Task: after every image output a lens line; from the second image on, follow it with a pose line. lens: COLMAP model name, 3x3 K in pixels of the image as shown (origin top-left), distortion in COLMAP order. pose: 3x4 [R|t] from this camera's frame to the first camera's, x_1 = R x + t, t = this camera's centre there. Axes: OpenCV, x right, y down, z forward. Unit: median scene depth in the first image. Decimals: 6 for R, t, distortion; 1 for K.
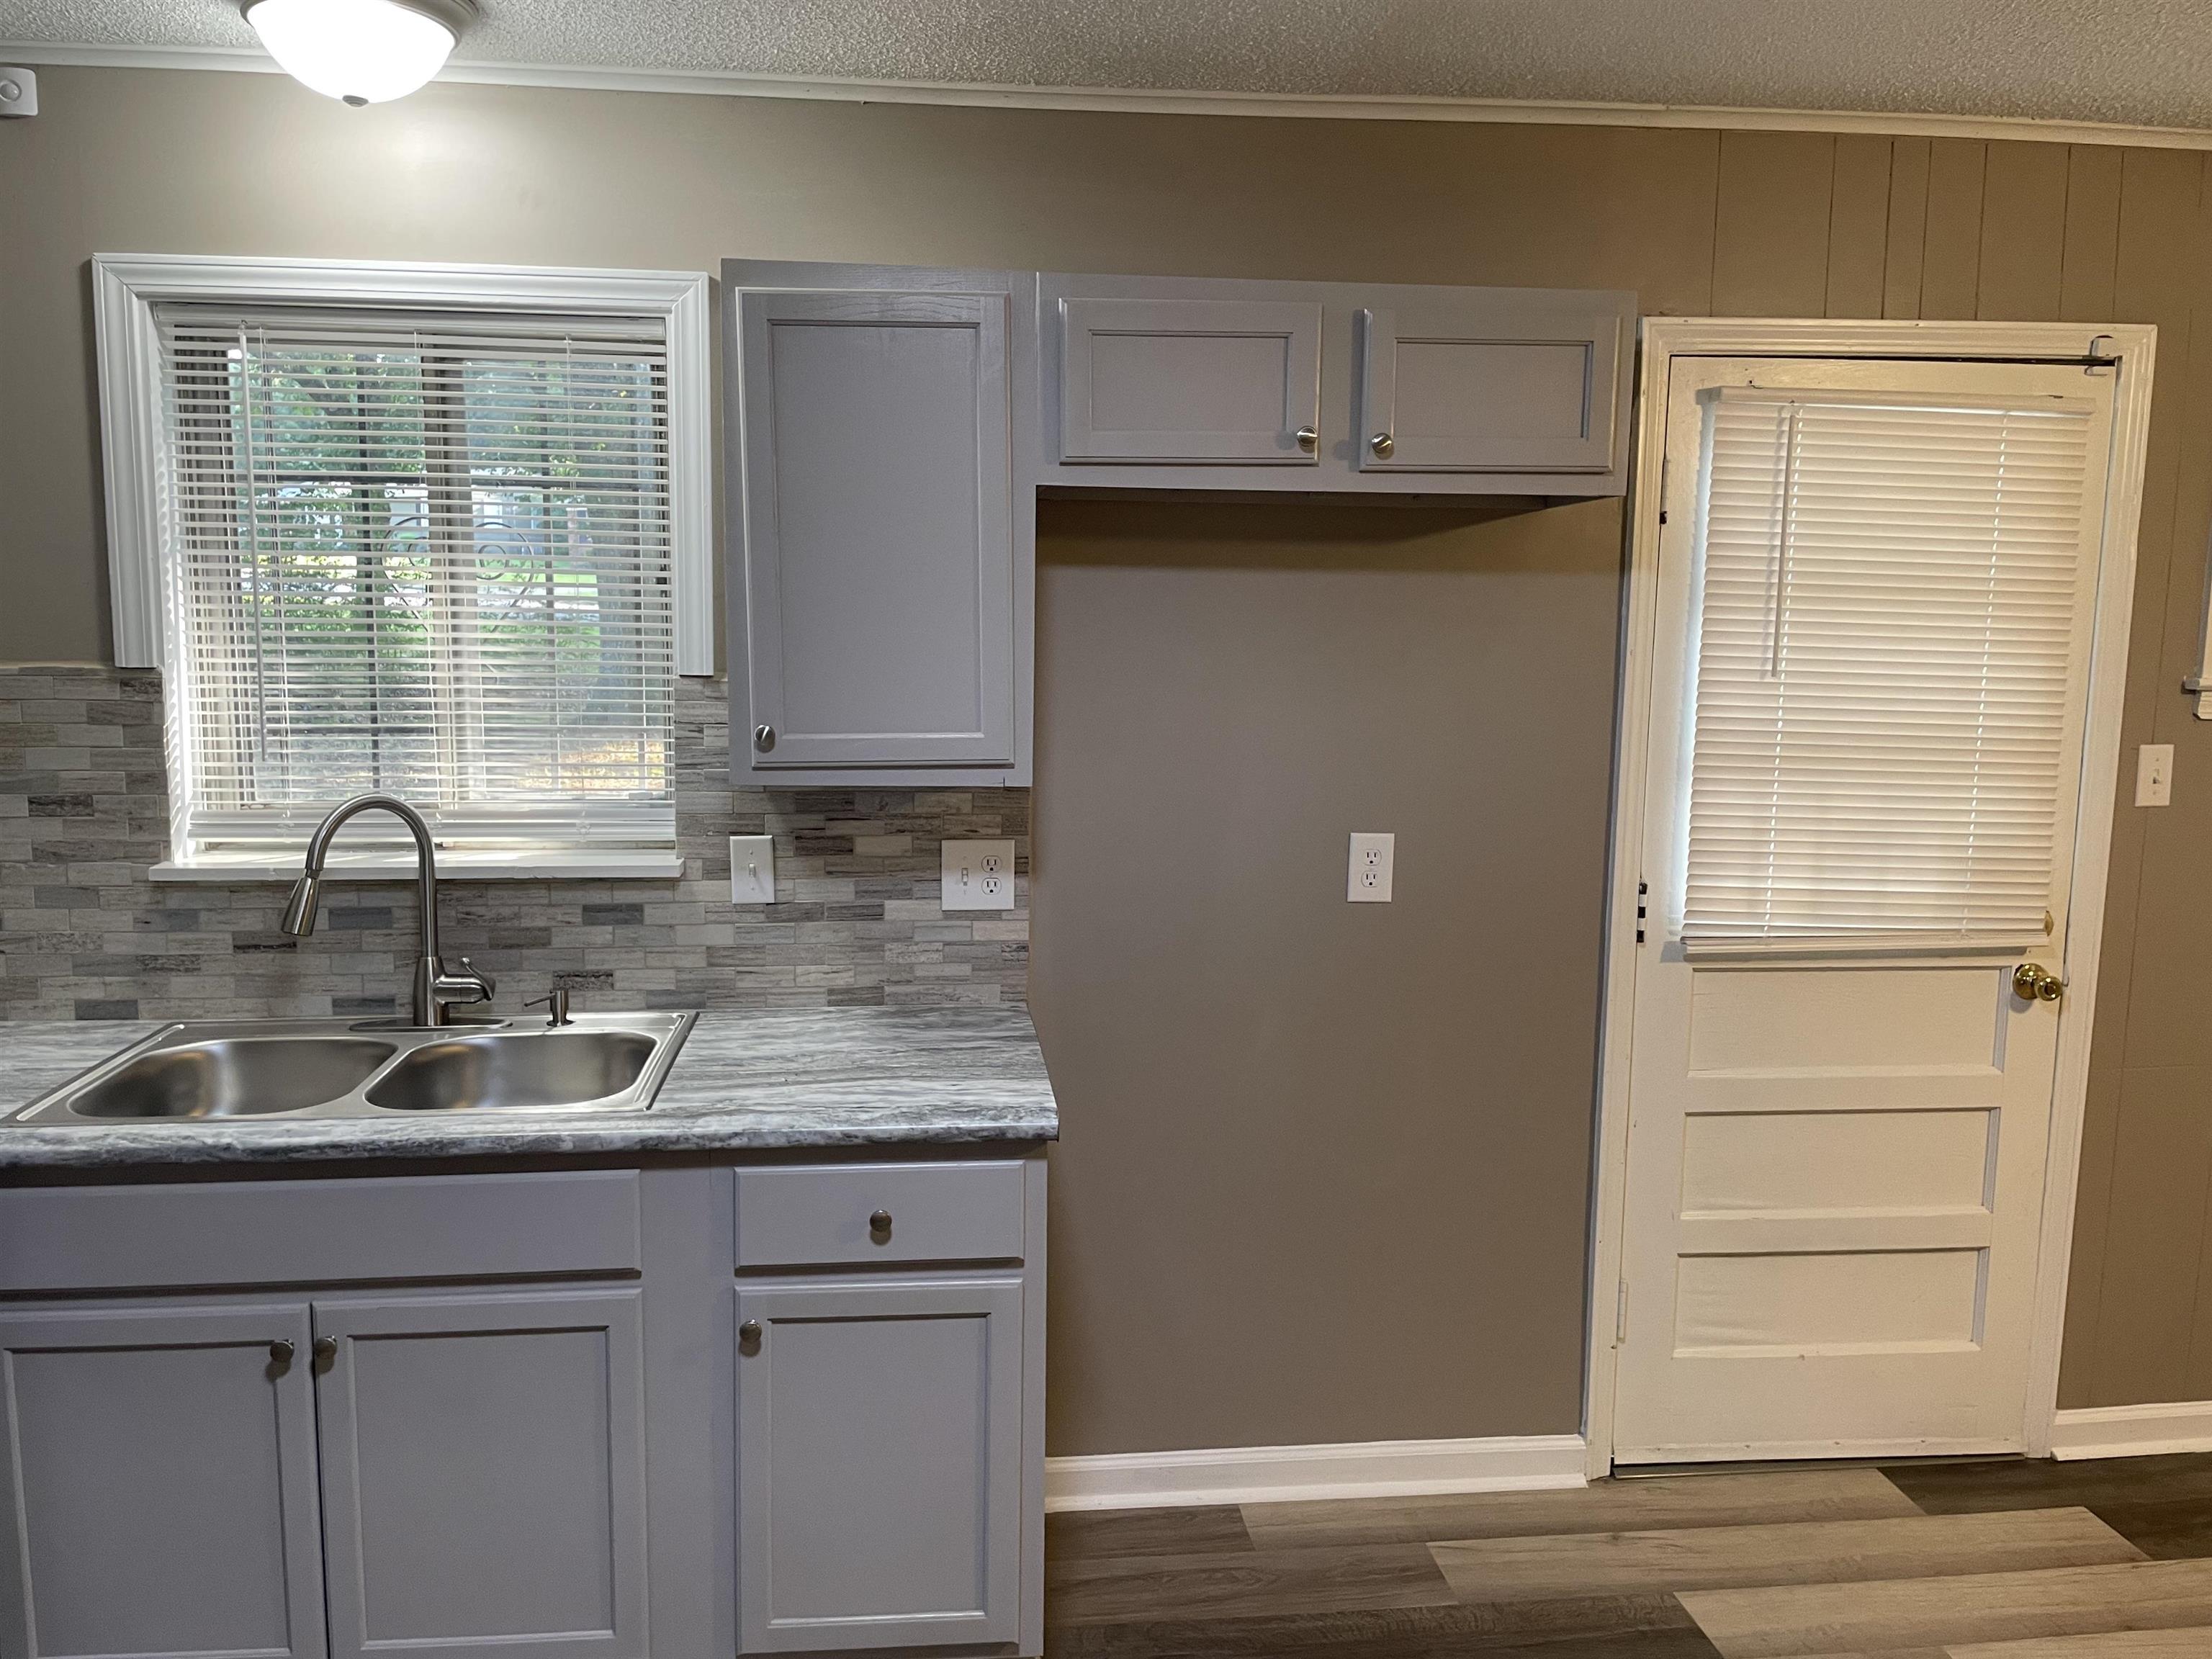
lens RADIAL K [[1664.5, 0, 1093.4], [0, 1664.5, 813.9], [0, 0, 1]] dist [0.089514, -0.116978]
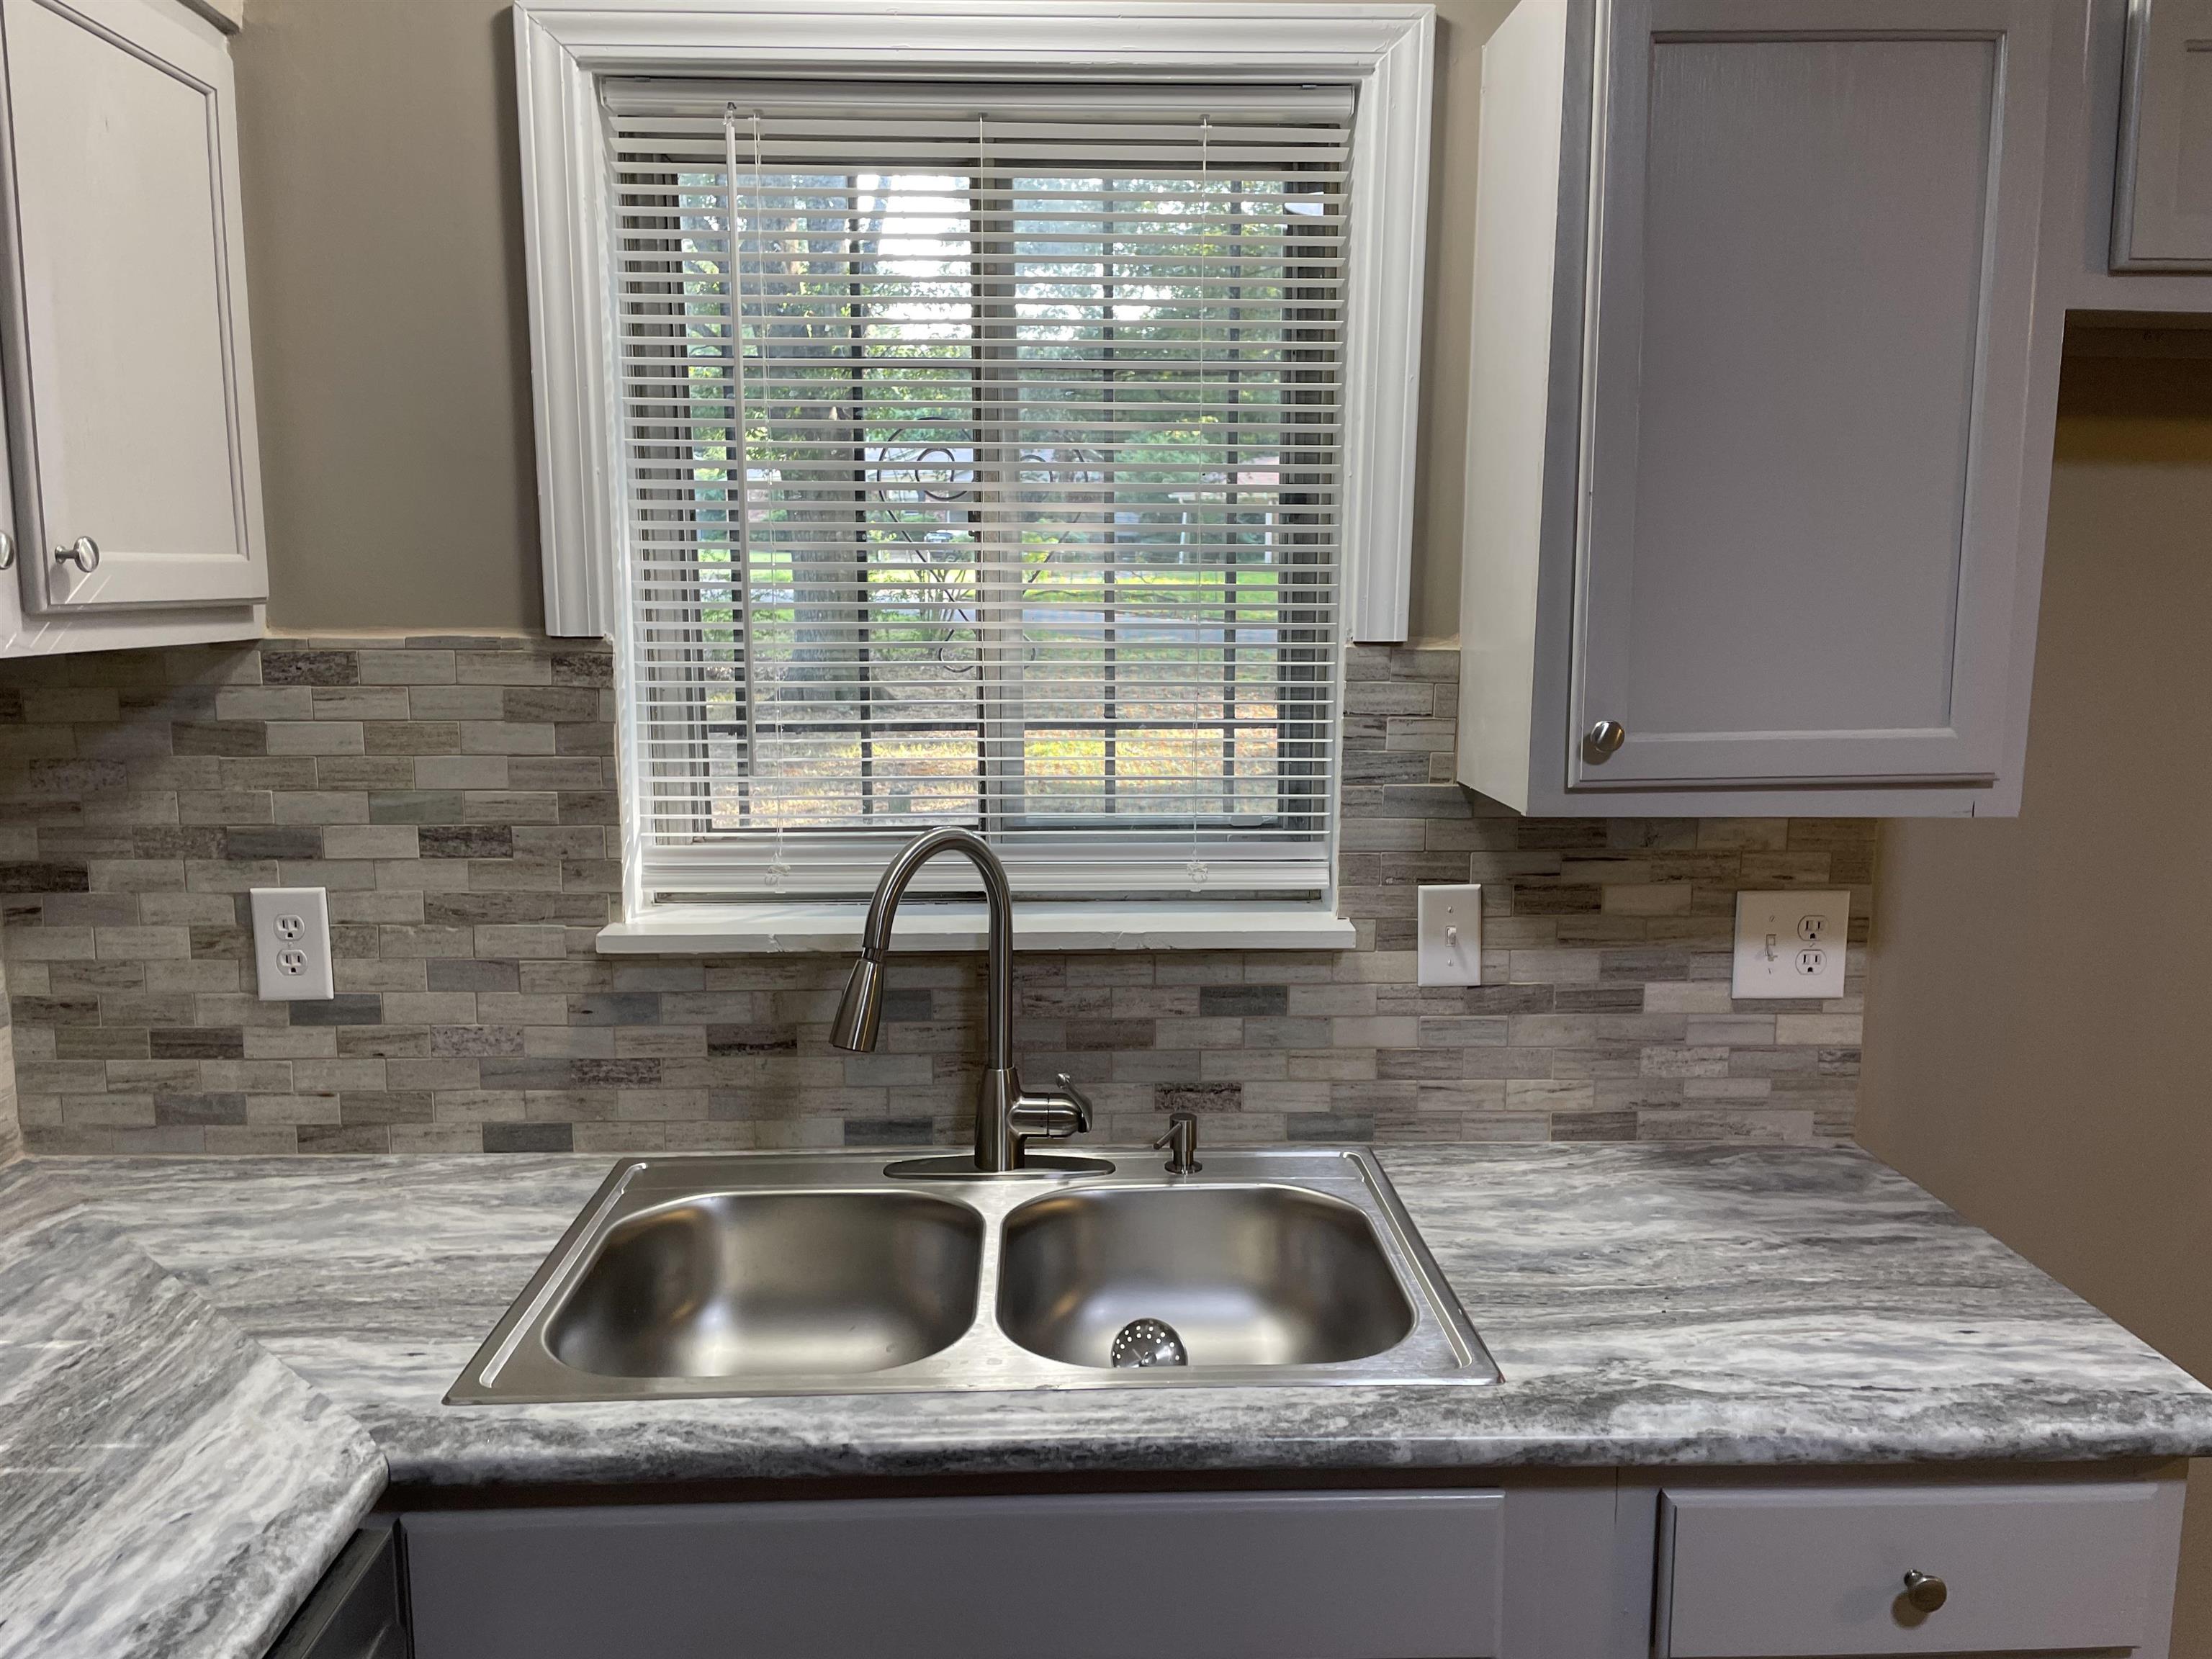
lens RADIAL K [[1664.5, 0, 1114.1], [0, 1664.5, 831.8], [0, 0, 1]] dist [0.089514, -0.116978]
pose [[0.997387, 0.001168, -0.072240, -0.297597], [0.000535, 0.999723, 0.023545, -0.024048], [0.072247, -0.023522, 0.997109, 0.340987]]
